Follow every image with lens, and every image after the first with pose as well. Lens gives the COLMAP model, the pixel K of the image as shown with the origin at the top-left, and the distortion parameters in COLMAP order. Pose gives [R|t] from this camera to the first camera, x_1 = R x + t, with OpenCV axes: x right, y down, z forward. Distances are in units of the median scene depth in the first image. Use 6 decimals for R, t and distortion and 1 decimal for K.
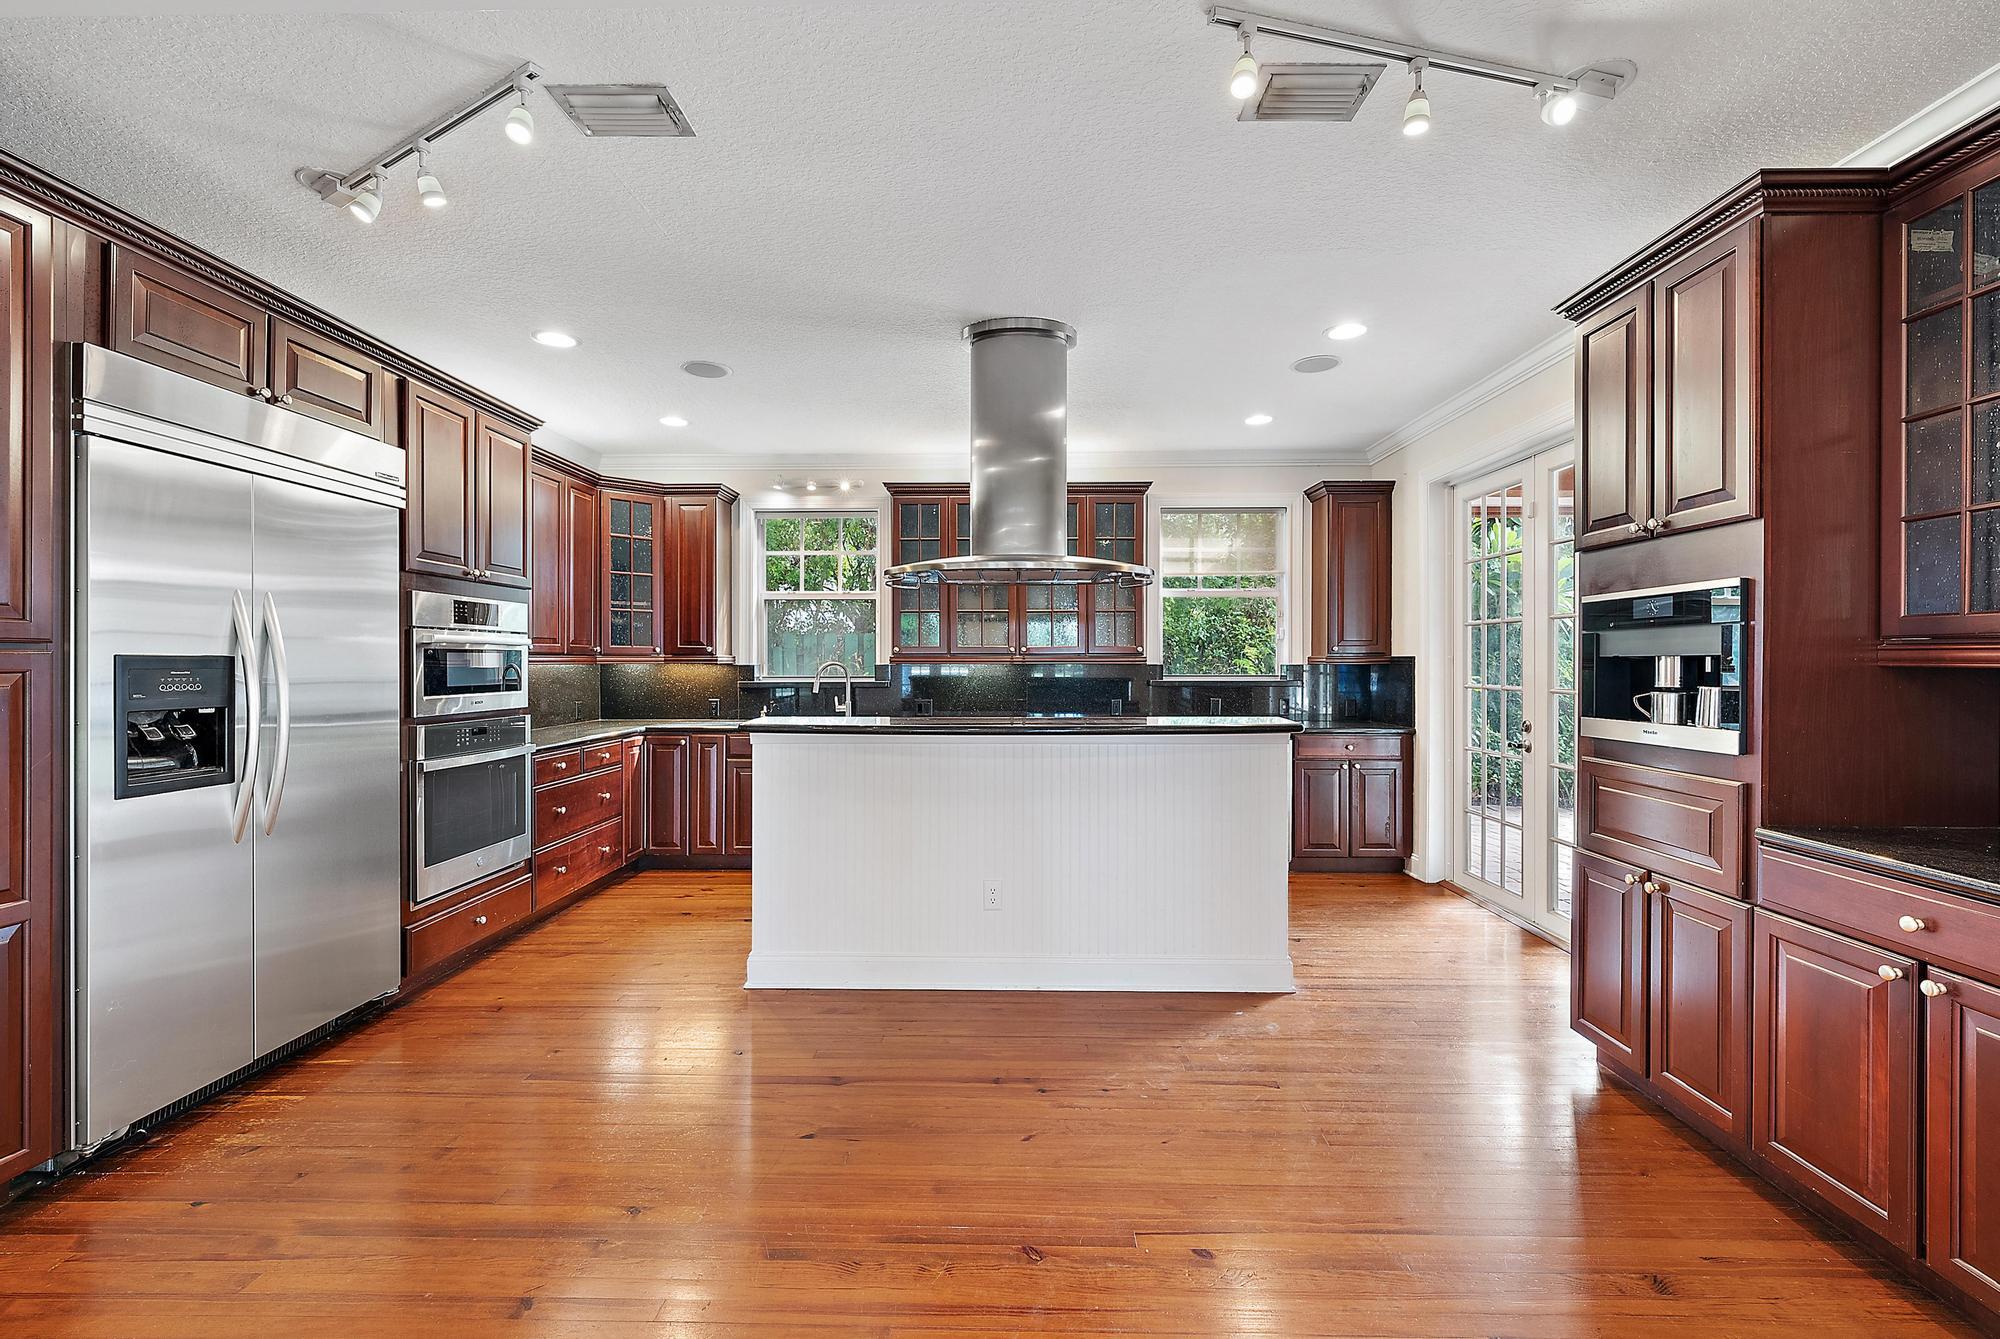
lens RADIAL K [[800.1, 0, 1001.1], [0, 800.1, 660.9], [0, 0, 1]] dist [-0.001382, 0.000074]
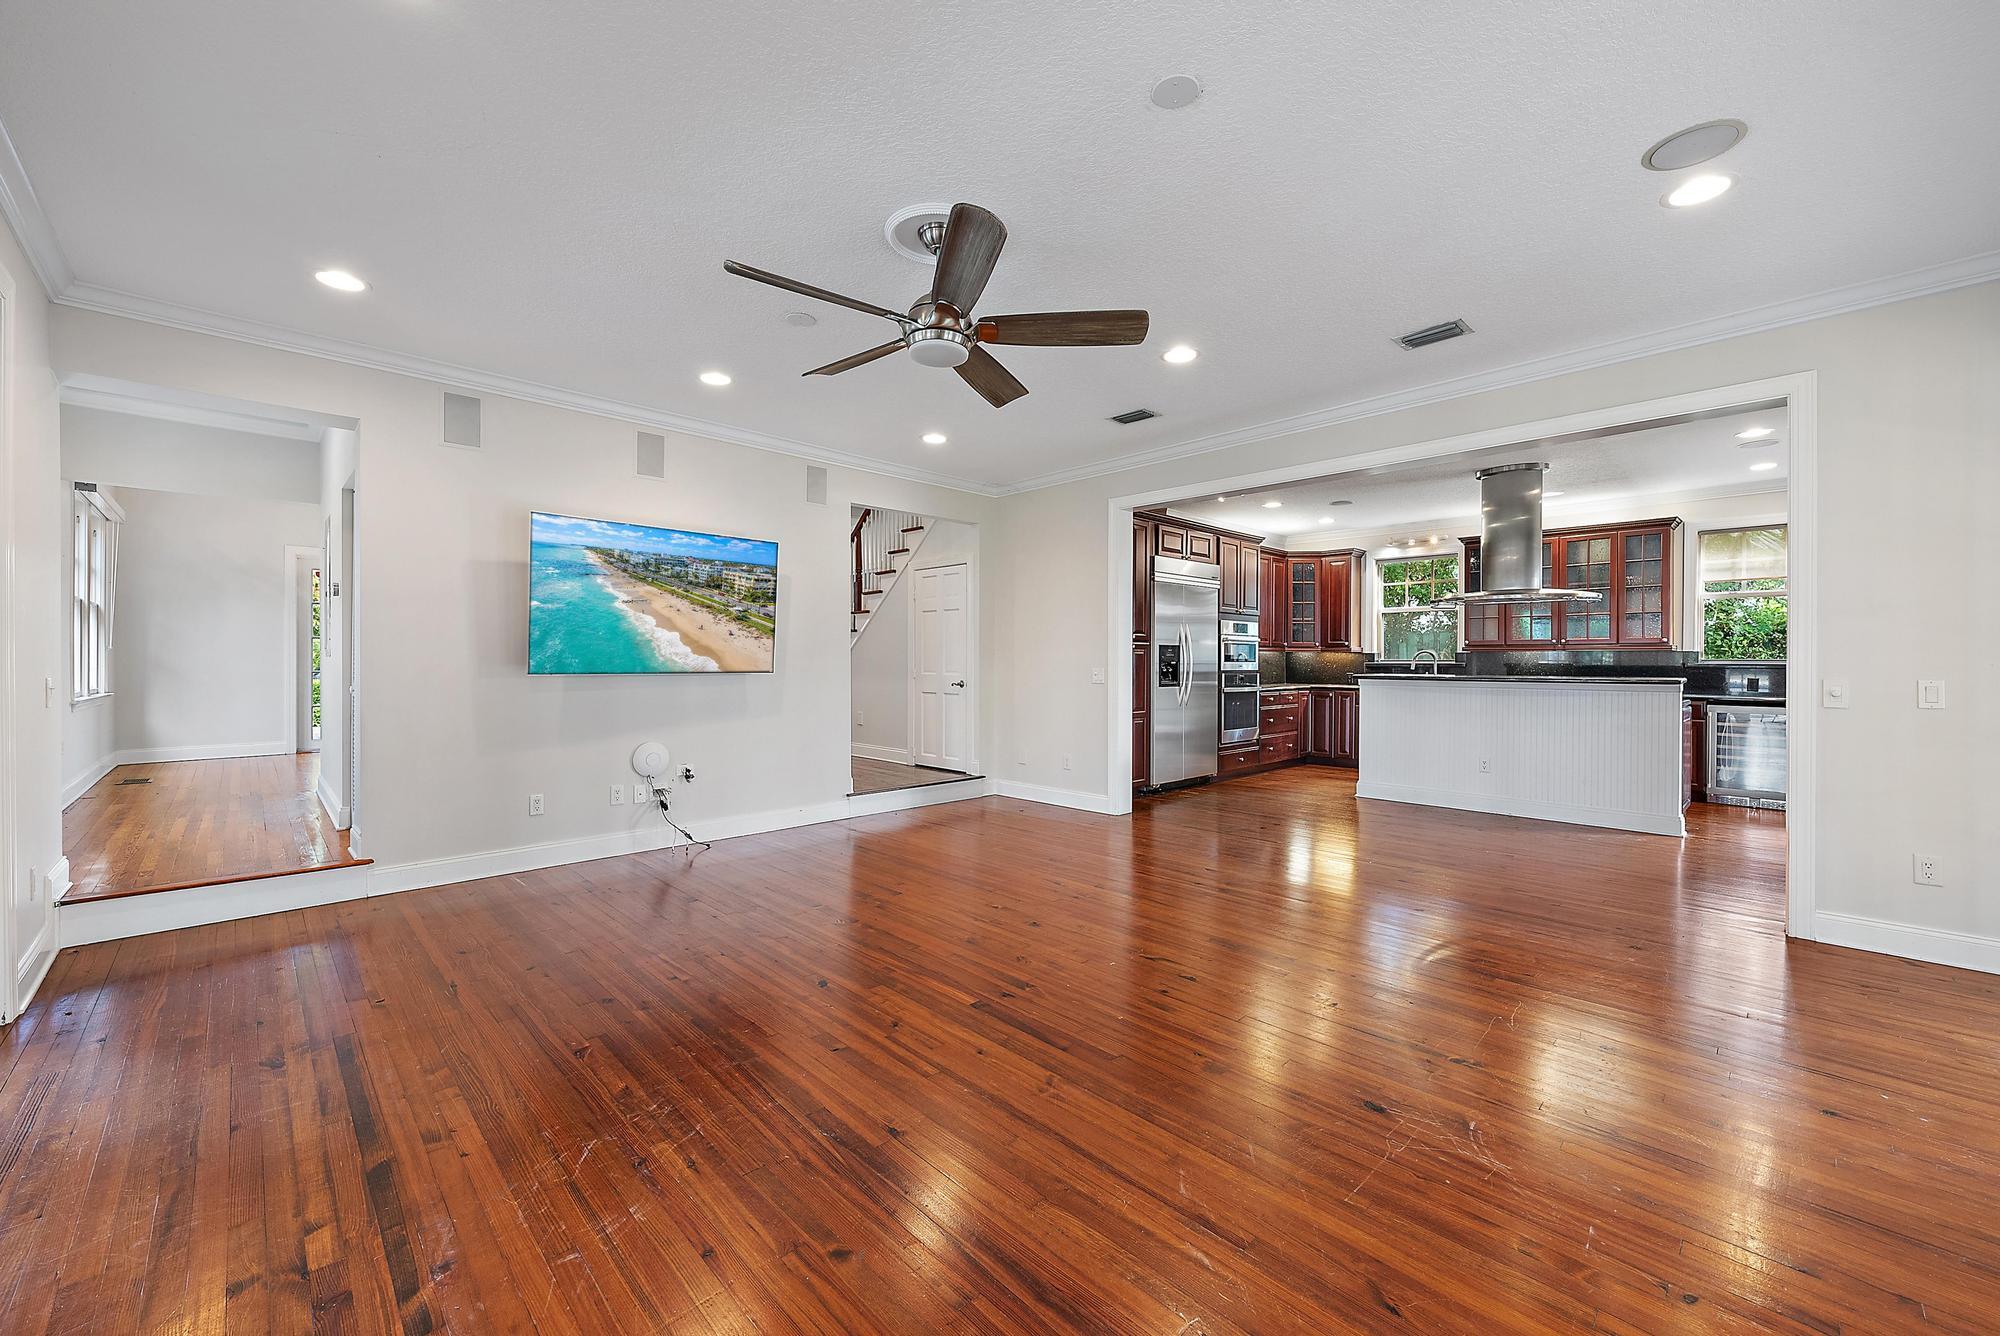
lens RADIAL K [[800.1, 0, 991.4], [0, 800.1, 661.5], [0, 0, 1]] dist [-0.001382, 0.000074]
pose [[0.702463, 0.002984, -0.711714, 0.389375], [-0.004110, 0.999992, 0.000137, 0.032018], [0.711708, 0.002829, 0.702469, -0.907345]]
